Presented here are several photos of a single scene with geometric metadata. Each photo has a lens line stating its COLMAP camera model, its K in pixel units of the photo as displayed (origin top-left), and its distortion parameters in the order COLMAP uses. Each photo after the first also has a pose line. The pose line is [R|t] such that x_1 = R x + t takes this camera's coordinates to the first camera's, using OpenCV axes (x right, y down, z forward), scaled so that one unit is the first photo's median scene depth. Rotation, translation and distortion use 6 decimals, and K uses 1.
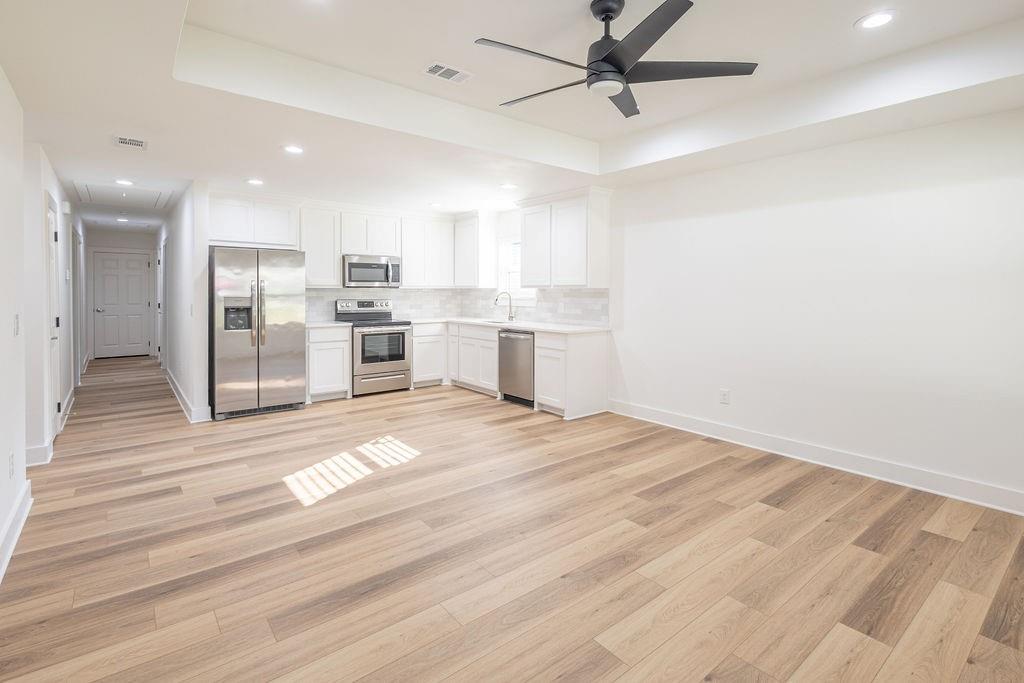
lens RADIAL K [[503.0, 0, 544.8], [0, 503.0, 302.5], [0, 0, 1]] dist [0.017998, -0.005597]
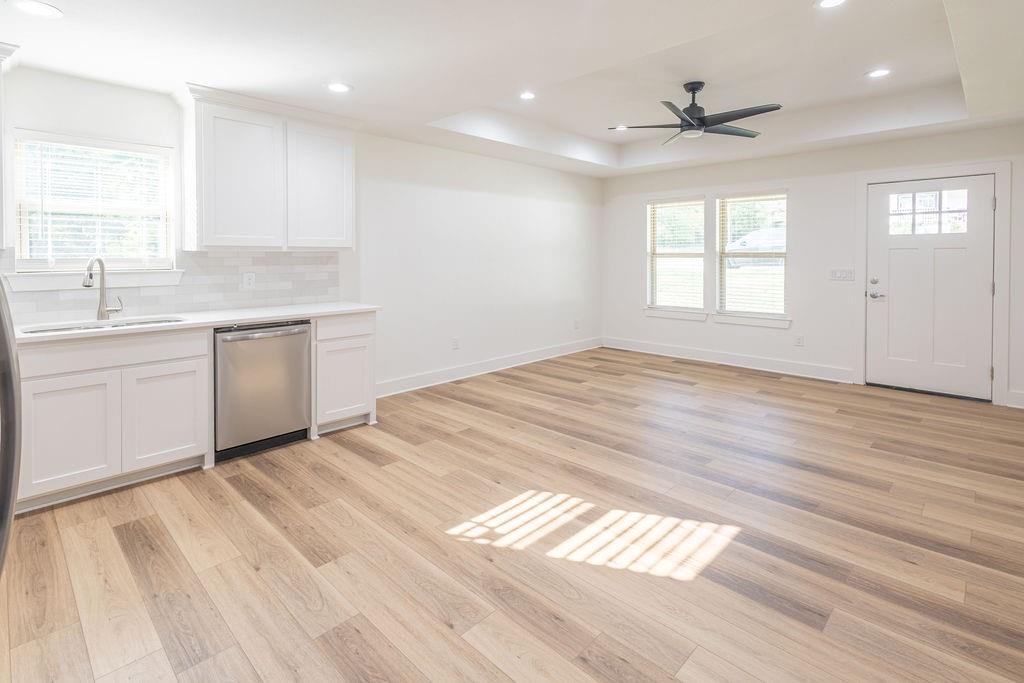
lens RADIAL K [[503.0, 0, 491.5], [0, 503.0, 267.2], [0, 0, 1]] dist [0.017998, -0.005597]
pose [[-0.070828, -0.029172, 0.997062, -0.689040], [0.025694, 0.999187, 0.031060, -0.022309], [-0.997158, 0.027818, -0.070021, 0.809019]]
